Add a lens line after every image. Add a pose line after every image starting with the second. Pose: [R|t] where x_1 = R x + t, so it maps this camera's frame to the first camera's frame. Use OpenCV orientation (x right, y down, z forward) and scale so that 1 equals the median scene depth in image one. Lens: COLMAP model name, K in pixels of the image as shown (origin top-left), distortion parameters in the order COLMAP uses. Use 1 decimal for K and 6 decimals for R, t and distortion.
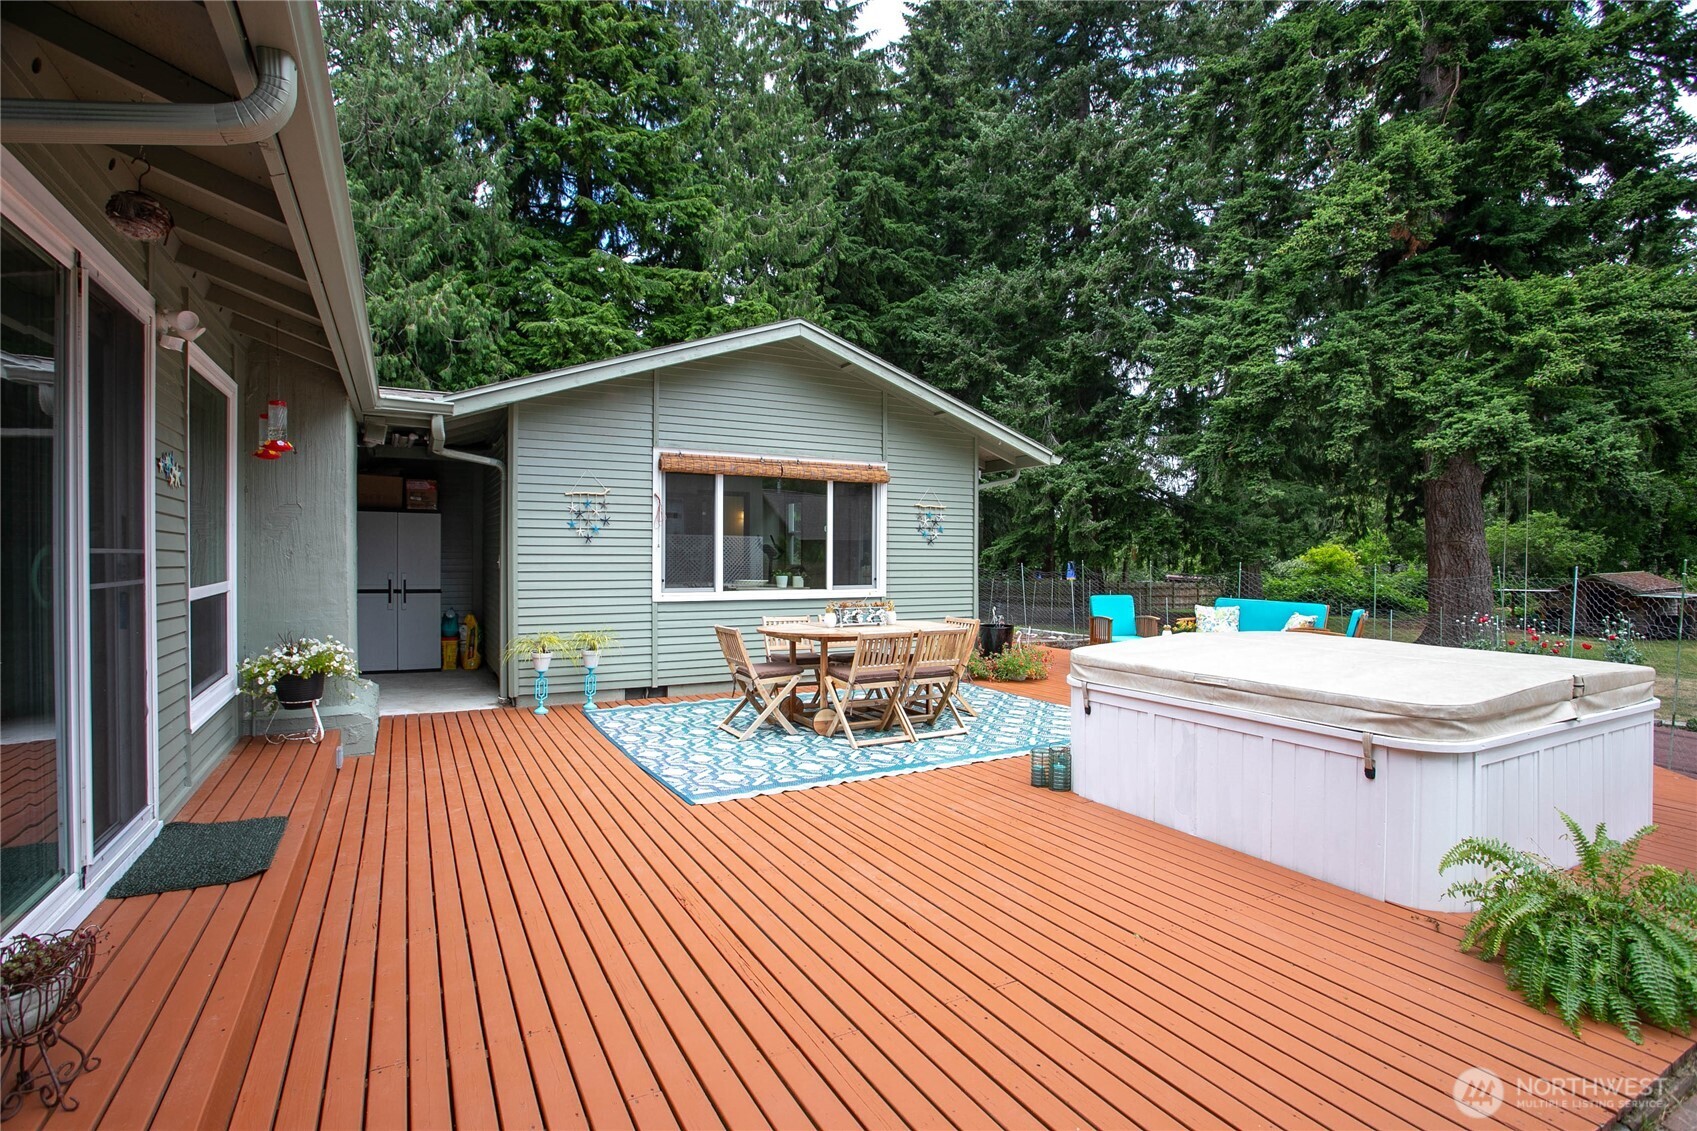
lens RADIAL K [[811.2, 0, 848.5], [0, 811.2, 565.5], [0, 0, 1]] dist [-0.062643, 0.024598]
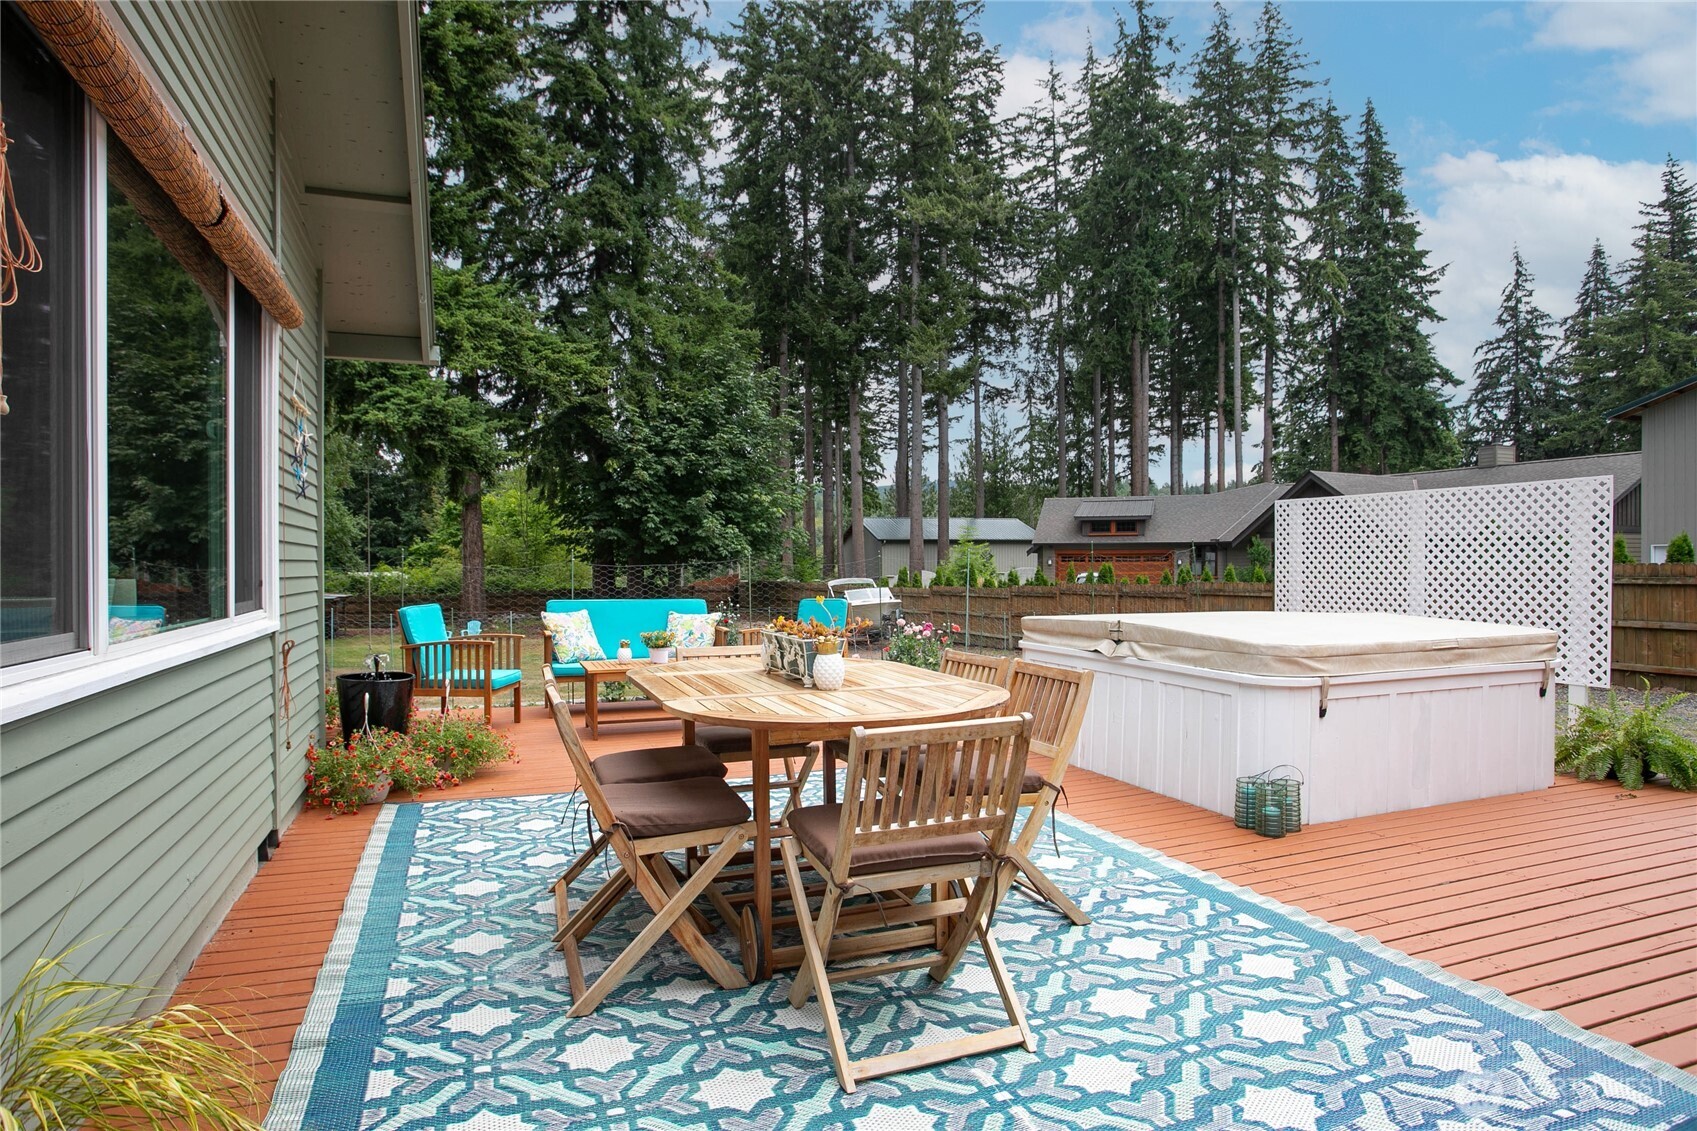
lens RADIAL K [[963.3, 0, 848.5], [0, 963.3, 565.5], [0, 0, 1]] dist [-0.001195, -0.000138]
pose [[0.119051, -0.010799, 0.992829, -0.655212], [0.021637, 0.999732, 0.008280, 0.014204], [-0.992652, 0.020496, 0.119252, 1.246352]]
